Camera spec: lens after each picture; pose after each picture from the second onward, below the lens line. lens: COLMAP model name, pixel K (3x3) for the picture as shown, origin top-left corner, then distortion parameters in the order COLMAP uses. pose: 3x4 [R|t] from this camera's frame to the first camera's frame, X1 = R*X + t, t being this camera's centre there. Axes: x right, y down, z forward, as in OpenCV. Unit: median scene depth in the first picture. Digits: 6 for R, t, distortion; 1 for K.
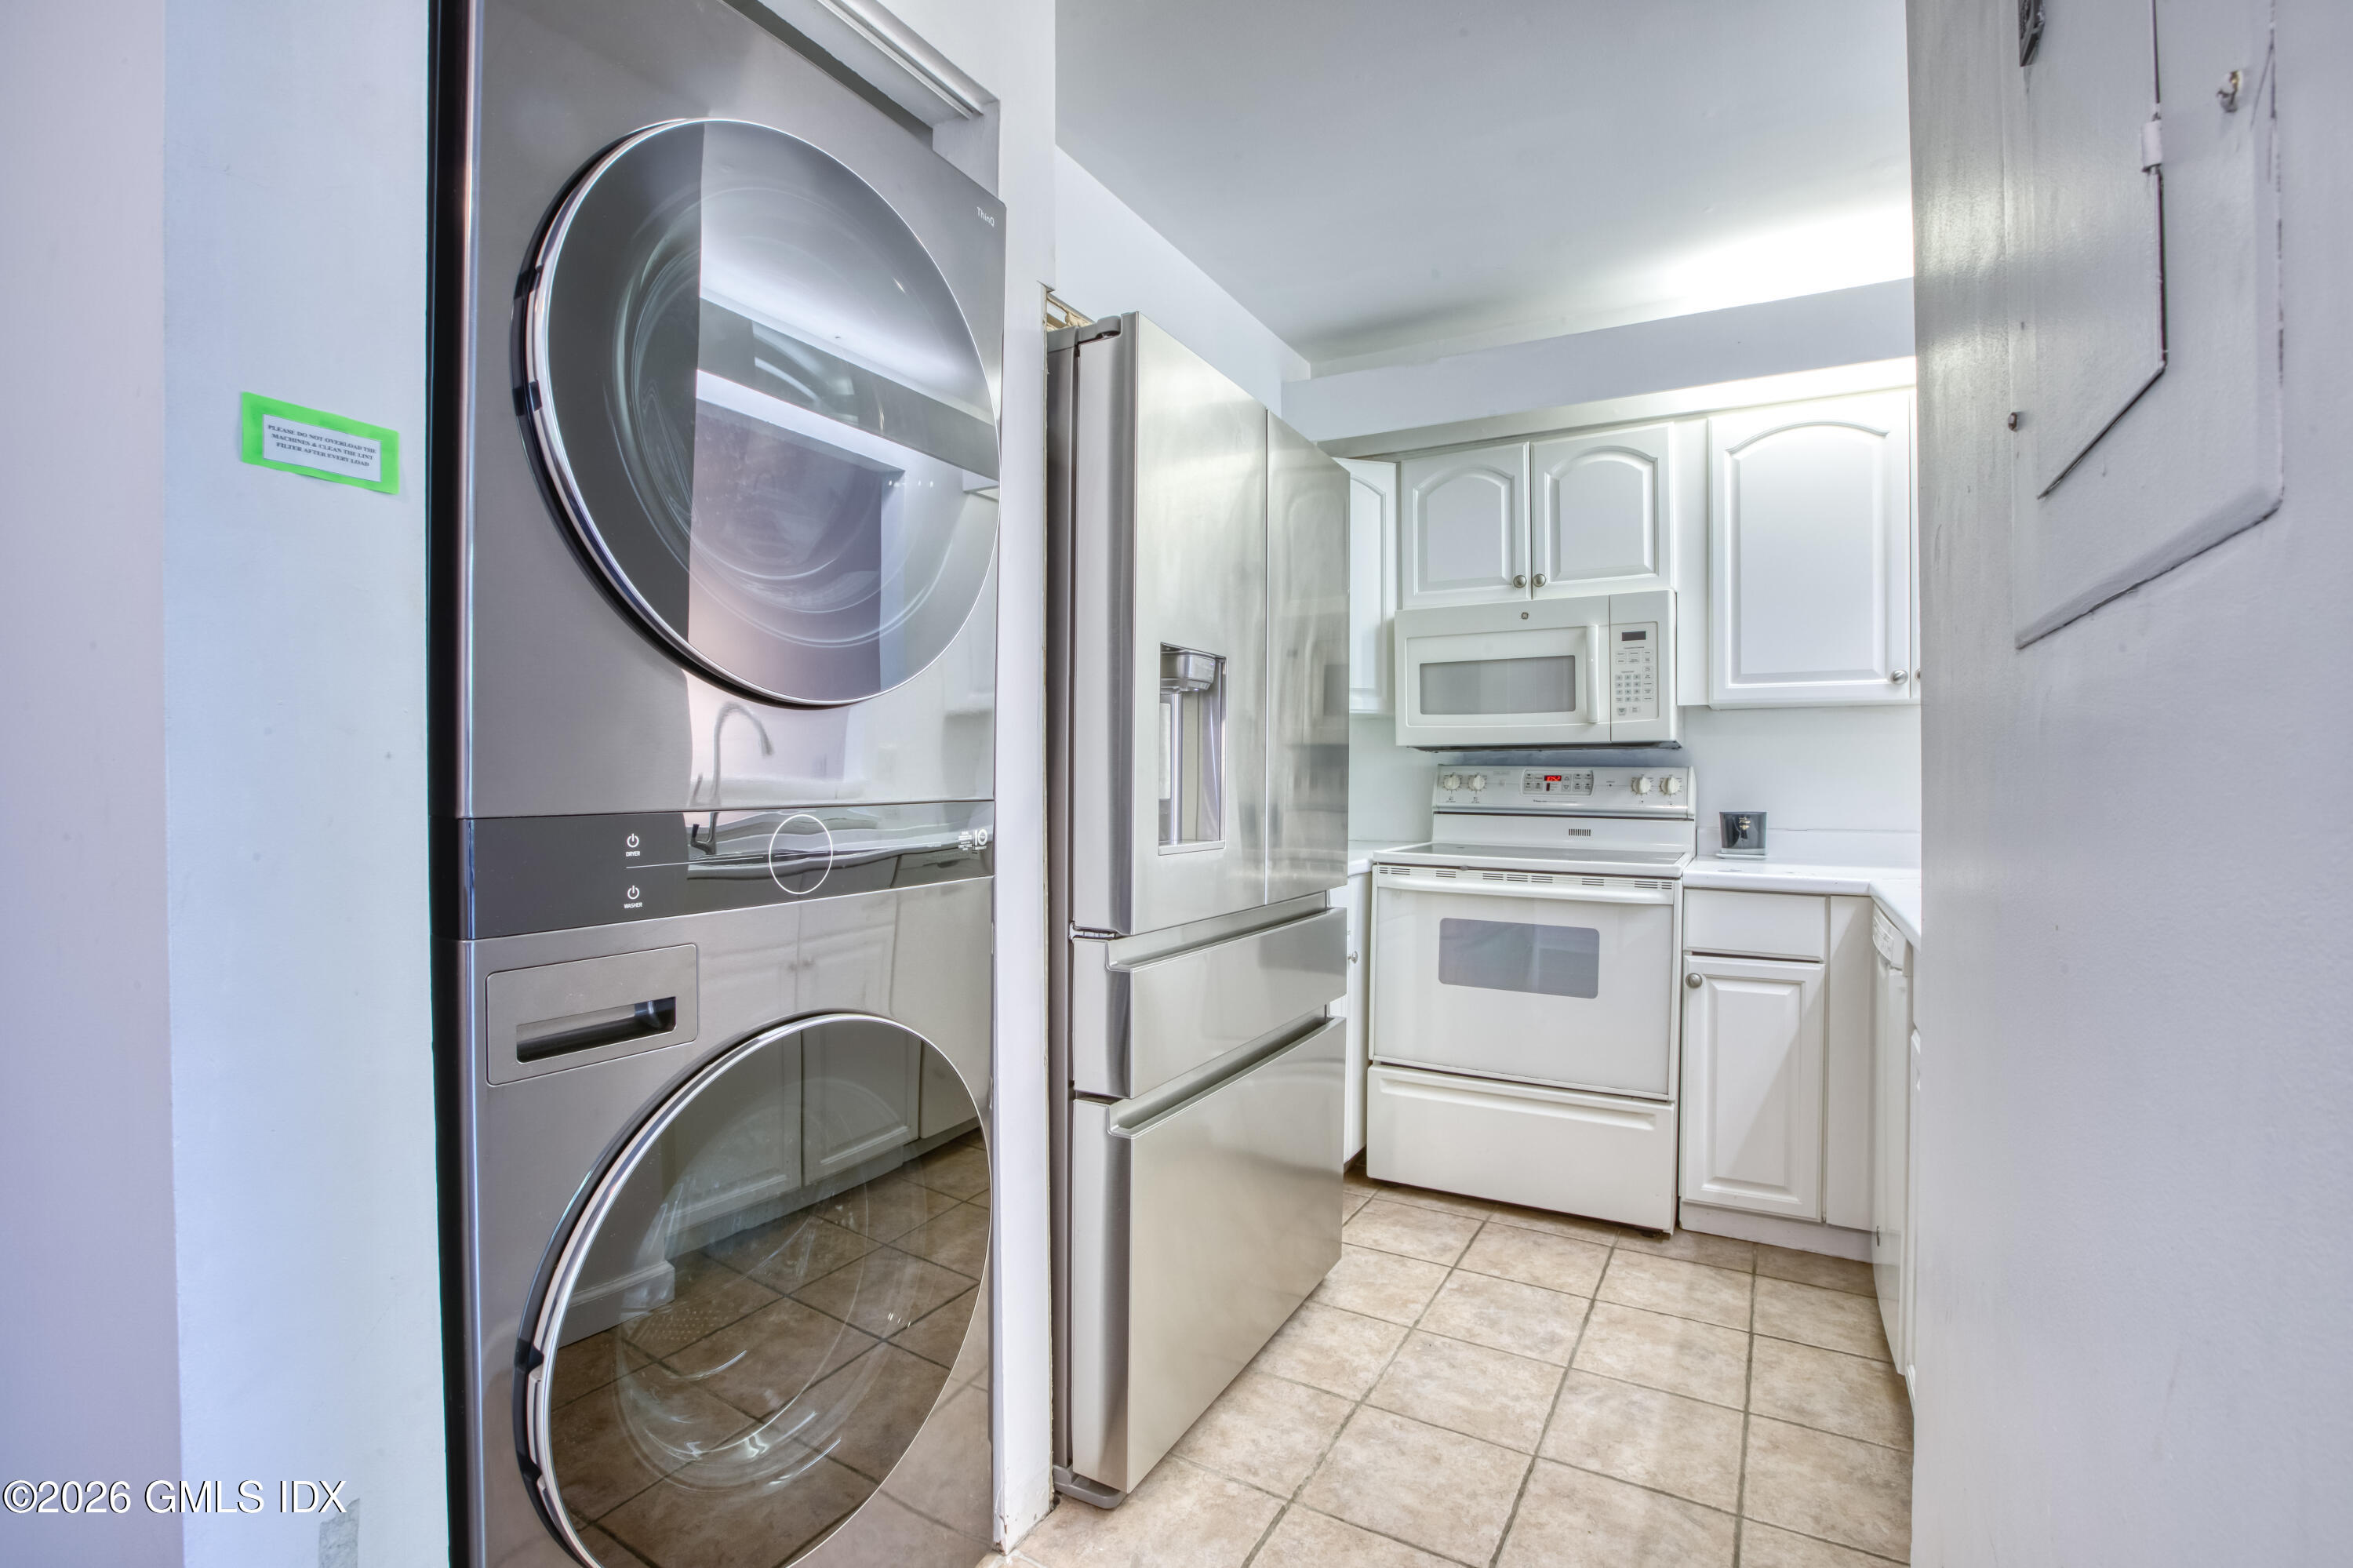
lens RADIAL K [[1081.2, 0, 1175.3], [0, 1081.2, 765.6], [0, 0, 1]] dist [-0.043970, 0.011794]
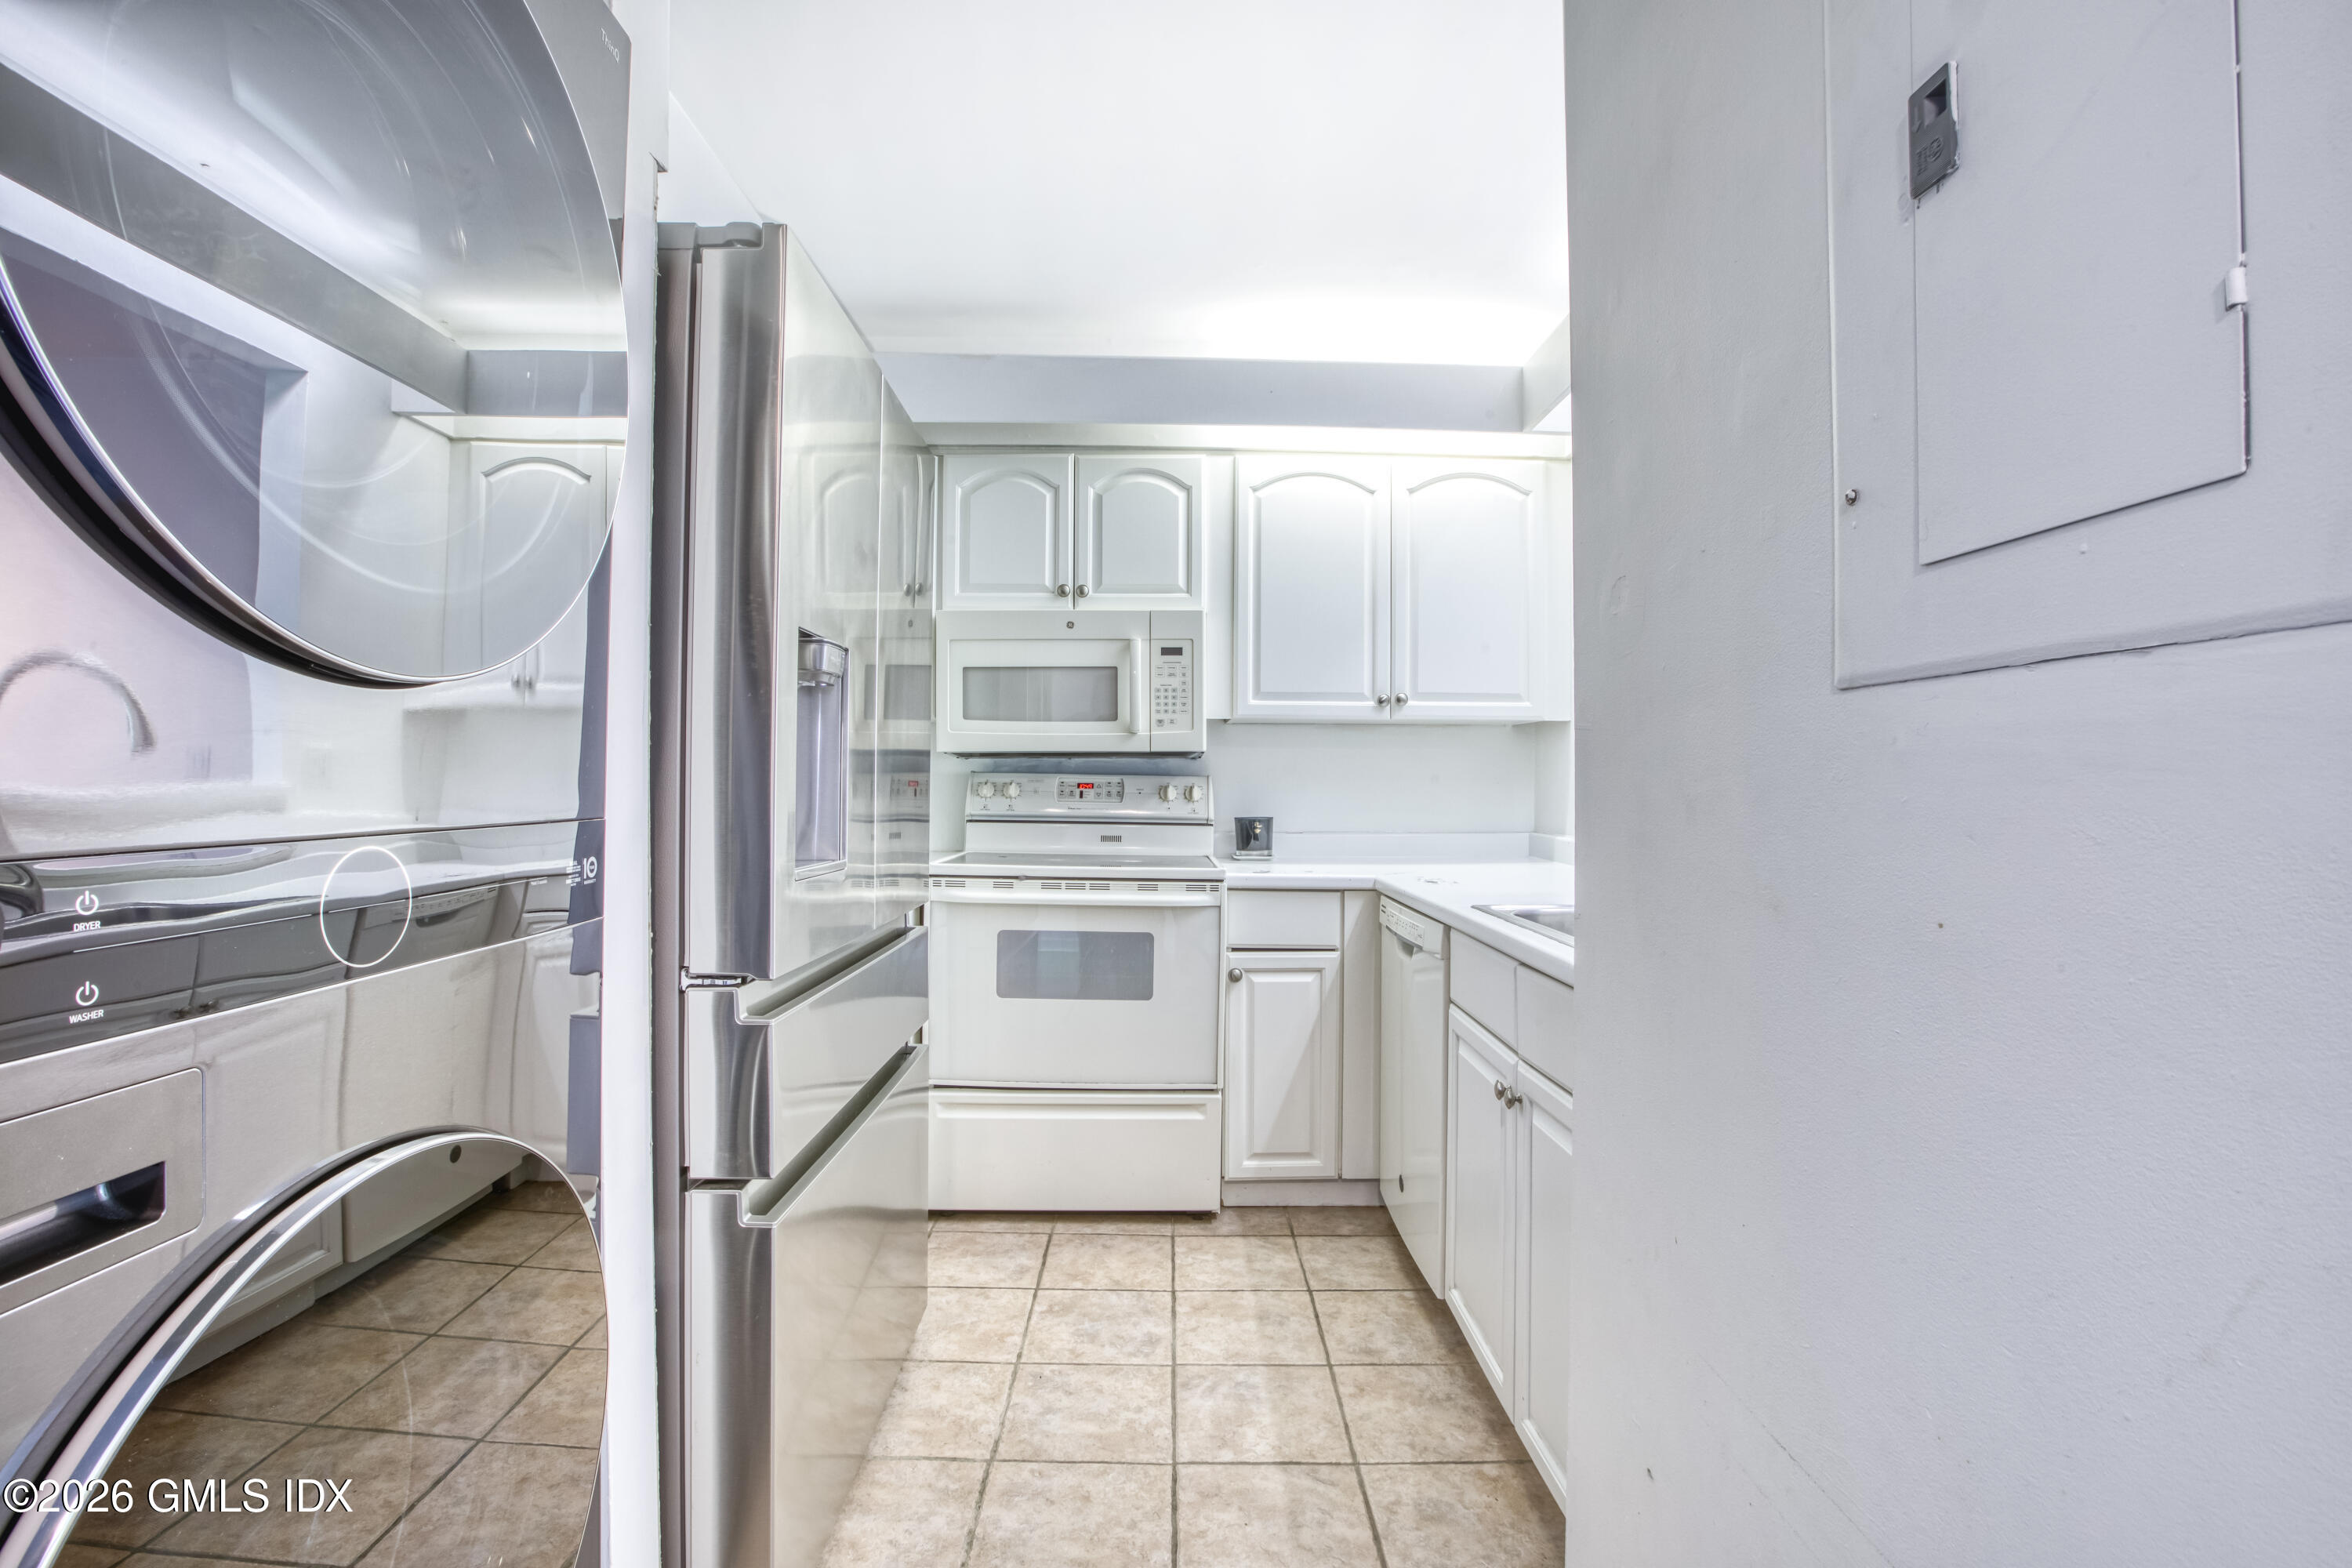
lens RADIAL K [[1080.7, 0, 1178.7], [0, 1080.7, 768.8], [0, 0, 1]] dist [-0.043970, 0.011794]
pose [[0.865063, 0.009535, 0.501573, -0.127769], [-0.009108, 0.999953, -0.003301, -0.002616], [-0.501581, -0.001713, 0.865109, 0.097127]]
